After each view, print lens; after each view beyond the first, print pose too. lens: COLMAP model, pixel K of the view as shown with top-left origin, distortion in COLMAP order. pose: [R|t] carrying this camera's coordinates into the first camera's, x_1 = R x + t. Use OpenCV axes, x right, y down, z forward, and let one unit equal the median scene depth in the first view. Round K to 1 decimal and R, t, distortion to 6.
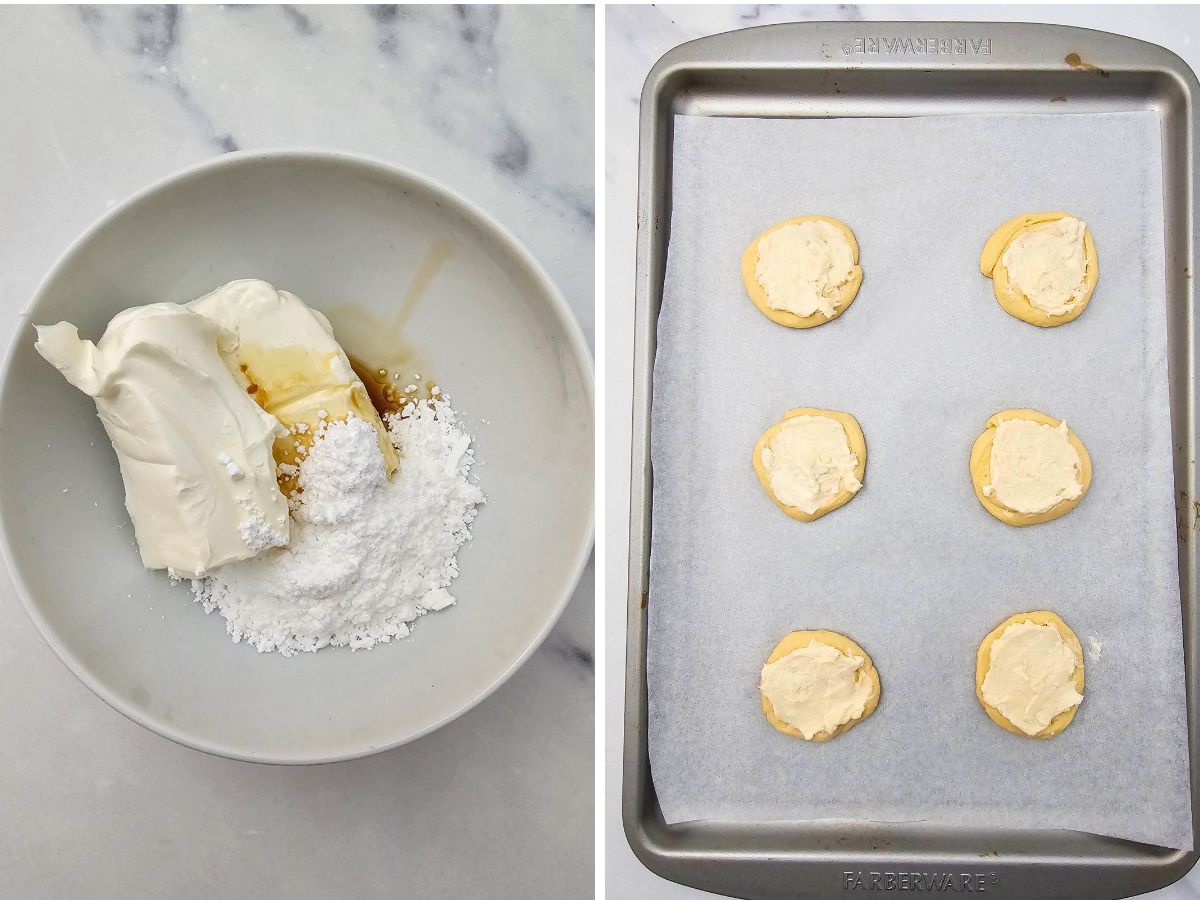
lens RADIAL K [[495.0, 0, 600.0], [0, 495.0, 450.0], [0, 0, 1]] dist [-0.001961, 0.000465]
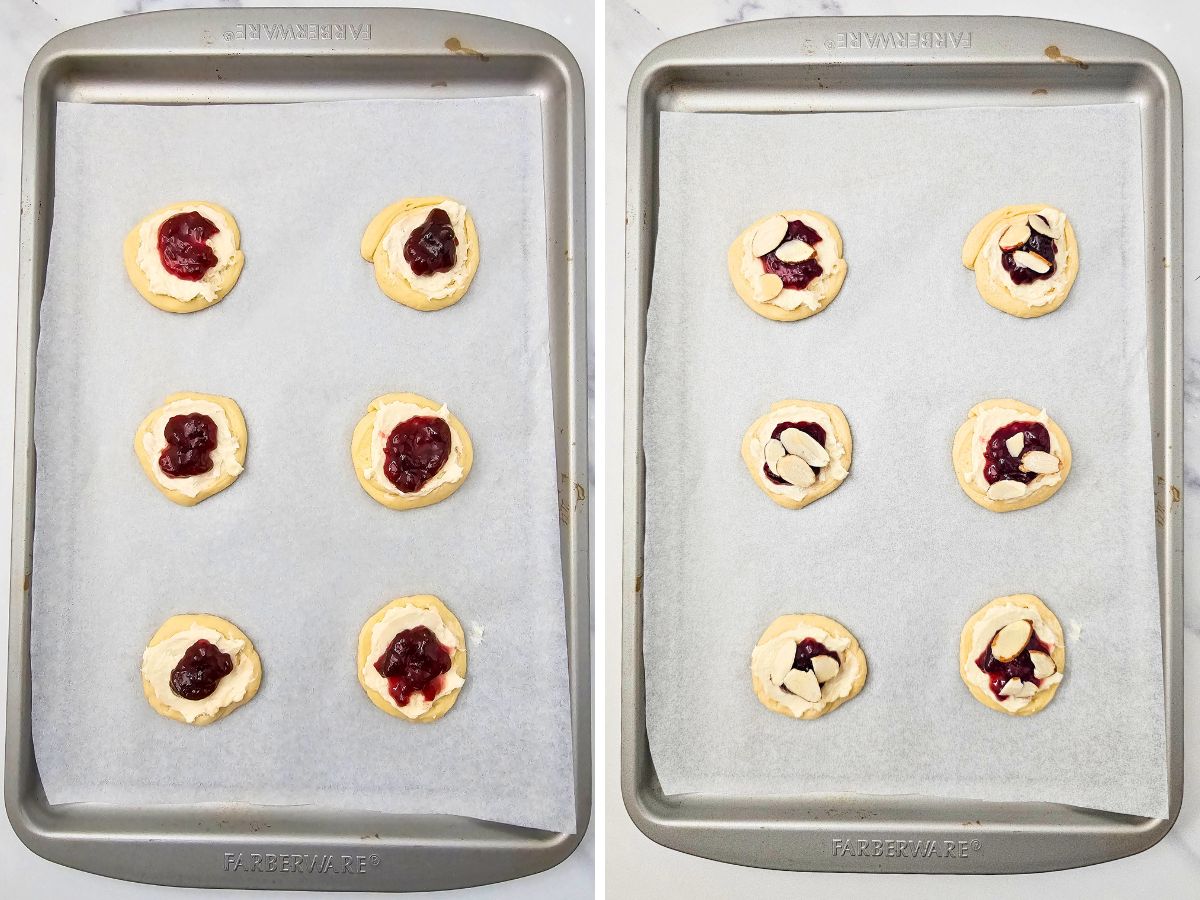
lens RADIAL K [[472.1, 0, 600.0], [0, 472.1, 439.8], [0, 0, 1]] dist [-0.002817, -0.000010]
pose [[0.999998, -0.001322, -0.001670, 1.254269], [0.001317, 0.999995, -0.002720, 0.015274], [0.001674, 0.002718, 0.999995, 0.046497]]
